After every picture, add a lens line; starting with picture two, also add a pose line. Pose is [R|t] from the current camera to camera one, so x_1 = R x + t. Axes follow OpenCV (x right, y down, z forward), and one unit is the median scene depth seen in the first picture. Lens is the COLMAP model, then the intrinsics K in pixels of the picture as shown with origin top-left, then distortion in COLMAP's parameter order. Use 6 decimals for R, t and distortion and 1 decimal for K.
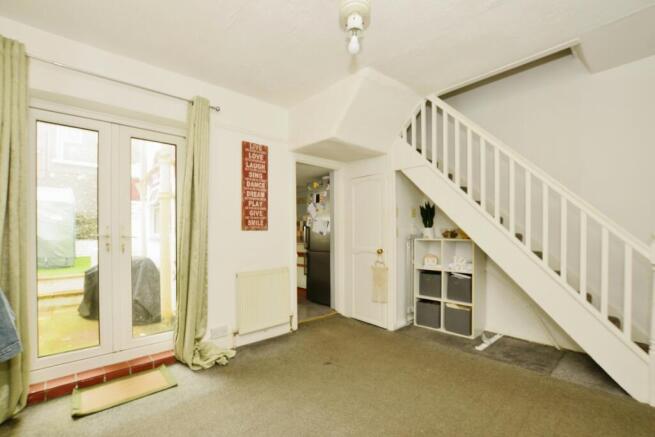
lens RADIAL K [[300.3, 0, 335.8], [0, 300.3, 233.9], [0, 0, 1]] dist [-0.033365, 0.001077]
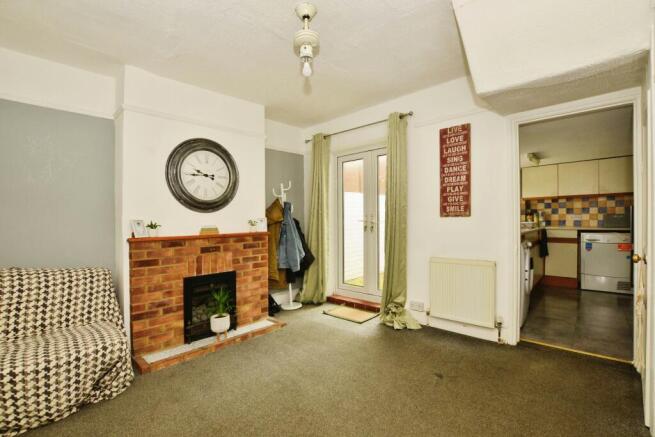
lens RADIAL K [[300.3, 0, 328.2], [0, 300.3, 219.0], [0, 0, 1]] dist [-0.033365, 0.001077]
pose [[0.042215, 0.001487, -0.999107, 0.679711], [0.001769, 0.999997, 0.001563, -0.006904], [0.999107, -0.001834, 0.042213, 0.560013]]
